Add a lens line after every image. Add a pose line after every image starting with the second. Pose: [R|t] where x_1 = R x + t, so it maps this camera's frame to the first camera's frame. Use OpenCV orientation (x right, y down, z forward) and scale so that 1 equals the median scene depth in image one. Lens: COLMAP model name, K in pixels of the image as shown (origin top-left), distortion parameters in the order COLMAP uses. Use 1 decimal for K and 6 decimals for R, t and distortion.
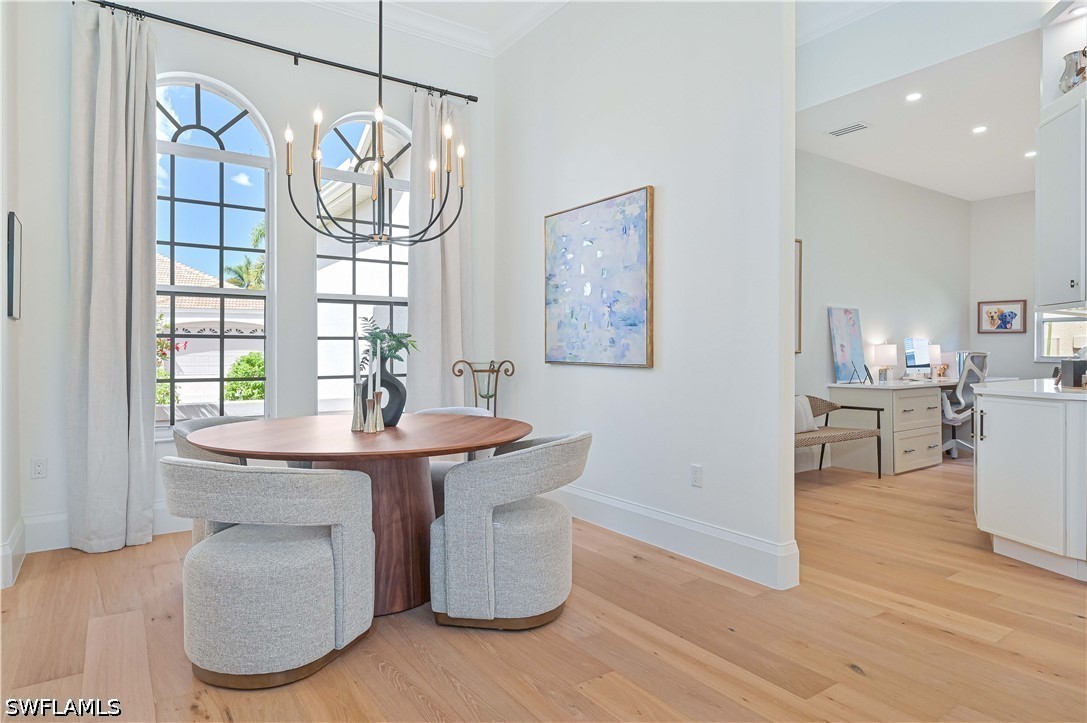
lens RADIAL K [[619.5, 0, 543.5], [0, 619.5, 350.6], [0, 0, 1]] dist [-0.006620, 0.000062]
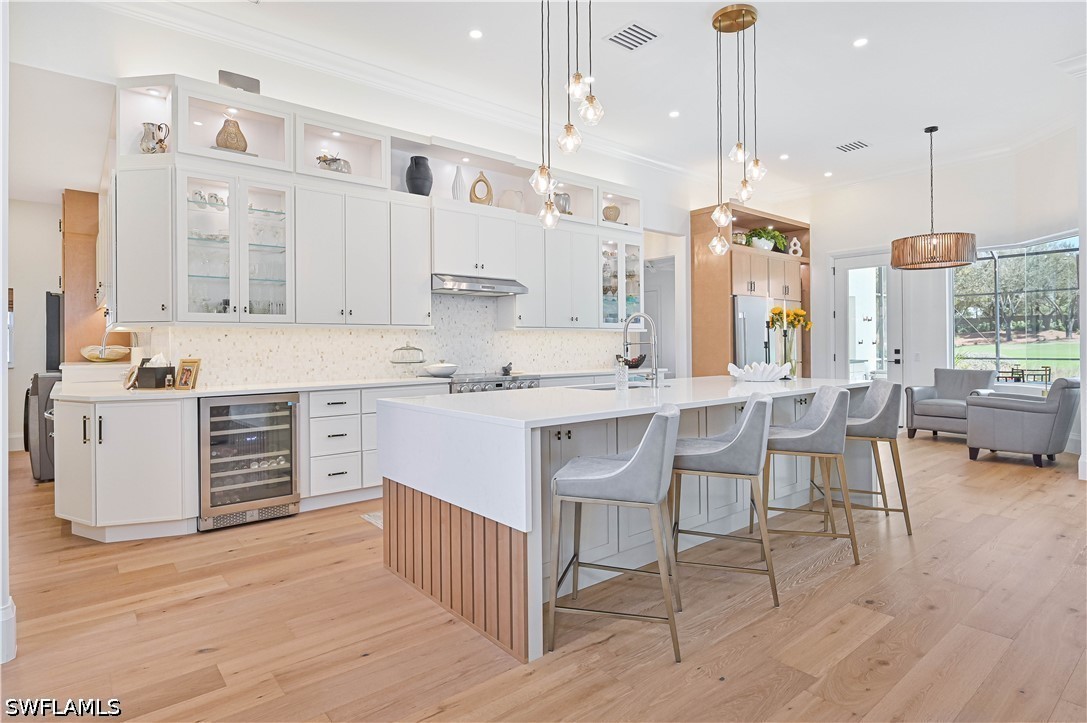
lens RADIAL K [[577.5, 0, 549.0], [0, 577.5, 340.2], [0, 0, 1]] dist [-0.001078, -0.000395]
pose [[-0.085907, 0.007383, 0.996276, -0.292453], [0.008545, 0.999941, -0.006674, -0.019052], [-0.996266, 0.007940, -0.085966, 0.224771]]
